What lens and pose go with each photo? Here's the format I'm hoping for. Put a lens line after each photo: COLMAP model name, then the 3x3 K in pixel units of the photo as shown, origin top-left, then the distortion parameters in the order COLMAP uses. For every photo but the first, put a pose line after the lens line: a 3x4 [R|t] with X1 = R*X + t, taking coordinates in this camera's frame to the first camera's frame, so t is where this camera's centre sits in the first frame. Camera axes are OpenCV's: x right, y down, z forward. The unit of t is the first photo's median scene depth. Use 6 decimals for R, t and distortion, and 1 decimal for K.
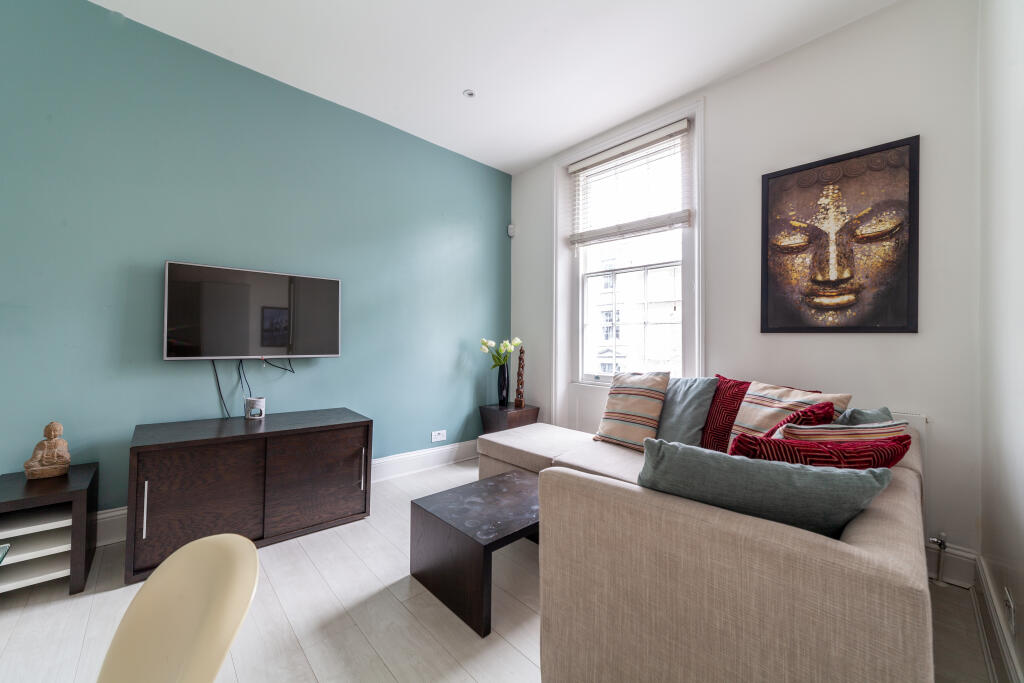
lens RADIAL K [[389.7, 0, 514.5], [0, 389.7, 335.2], [0, 0, 1]] dist [0.000148, 0.000245]
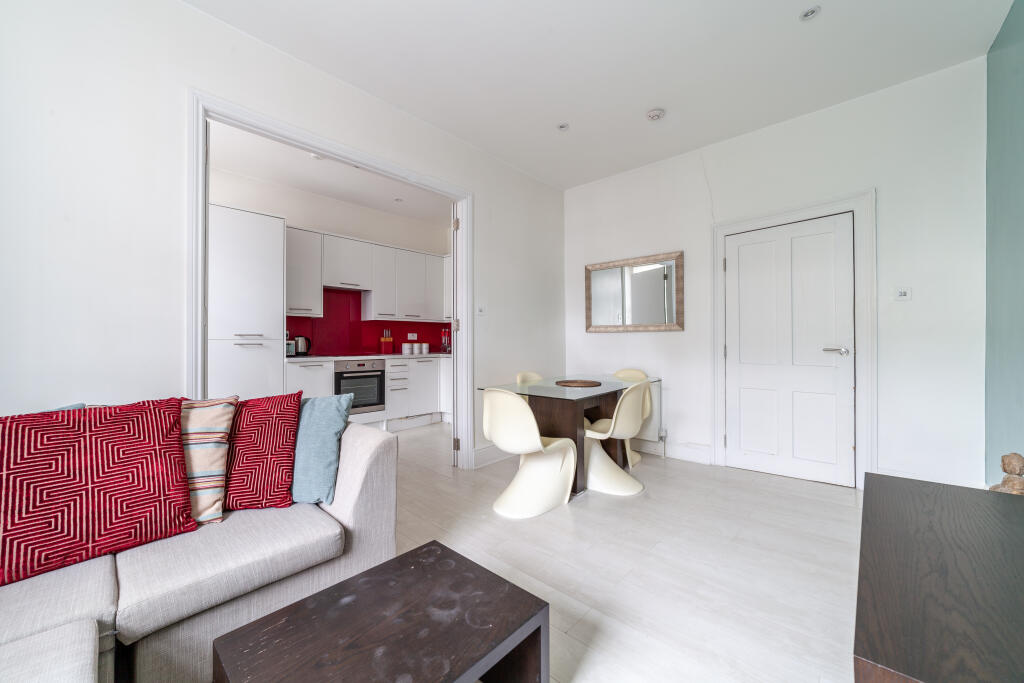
lens RADIAL K [[394.7, 0, 512.0], [0, 394.7, 341.5], [0, 0, 1]] dist [-0.033186, 0.000042]
pose [[-0.997809, -0.008471, -0.065618, -0.139337], [-0.007140, 0.999765, -0.020483, 0.023603], [0.065776, -0.019969, -0.997635, 1.356925]]
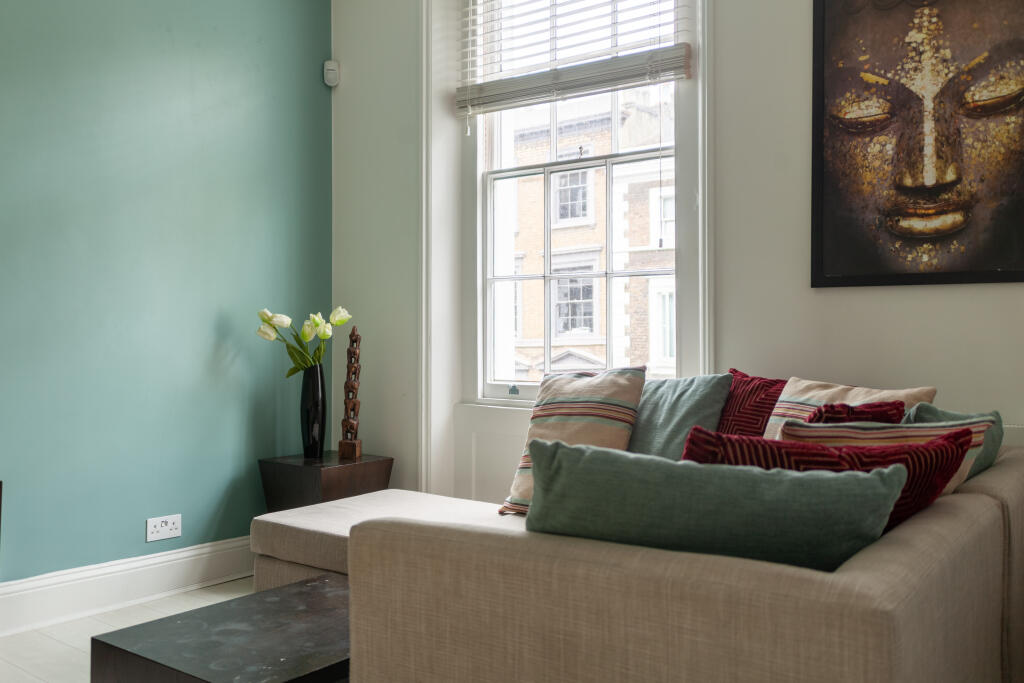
lens RADIAL K [[894.3, 0, 510.8], [0, 894.3, 331.3], [0, 0, 1]] dist [0.021004, -0.022088]
pose [[0.986209, -0.005861, 0.165403, 0.044314], [0.004853, 0.999967, 0.006498, 0.046361], [-0.165436, -0.005605, 0.986205, -0.118184]]
